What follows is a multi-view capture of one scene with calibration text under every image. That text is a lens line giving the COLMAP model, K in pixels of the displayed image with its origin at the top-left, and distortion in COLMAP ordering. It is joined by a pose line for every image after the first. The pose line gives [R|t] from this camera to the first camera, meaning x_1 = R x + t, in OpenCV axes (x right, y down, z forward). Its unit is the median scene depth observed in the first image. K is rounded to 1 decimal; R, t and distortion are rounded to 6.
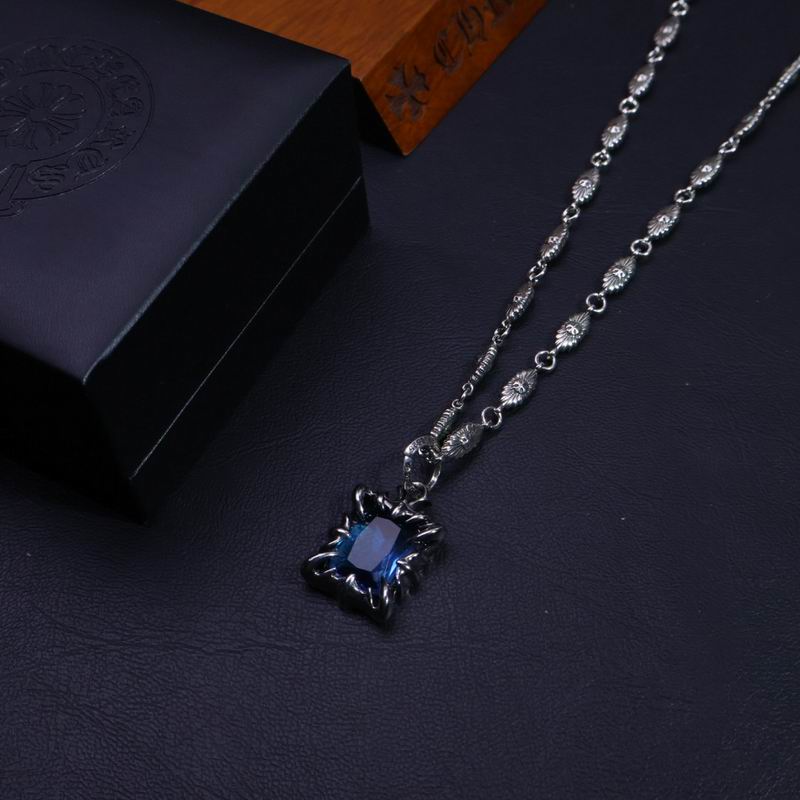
lens RADIAL K [[1483.8, 0, 422.4], [0, 1483.8, 400.4], [0, 0, 1]] dist [-0.001521, 0.228560]
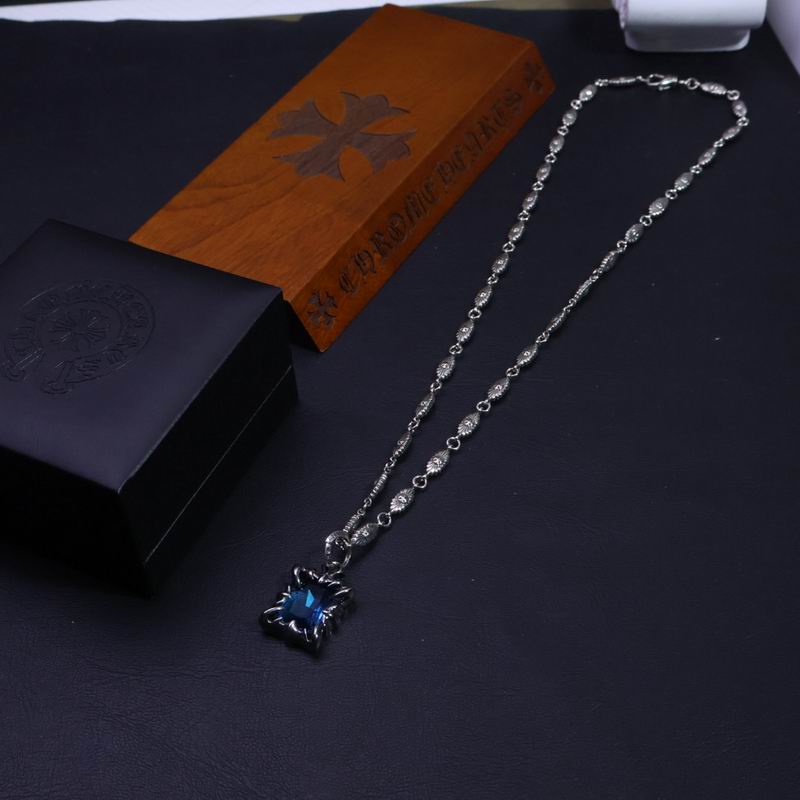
lens RADIAL K [[1483.8, 0, 422.4], [0, 1483.8, 400.4], [0, 0, 1]] dist [-0.001521, 0.228560]
pose [[0.998261, -0.034922, 0.047486, 0.017599], [0.041757, 0.987566, -0.151556, 0.115247], [-0.041603, 0.153276, 0.987307, -0.467183]]
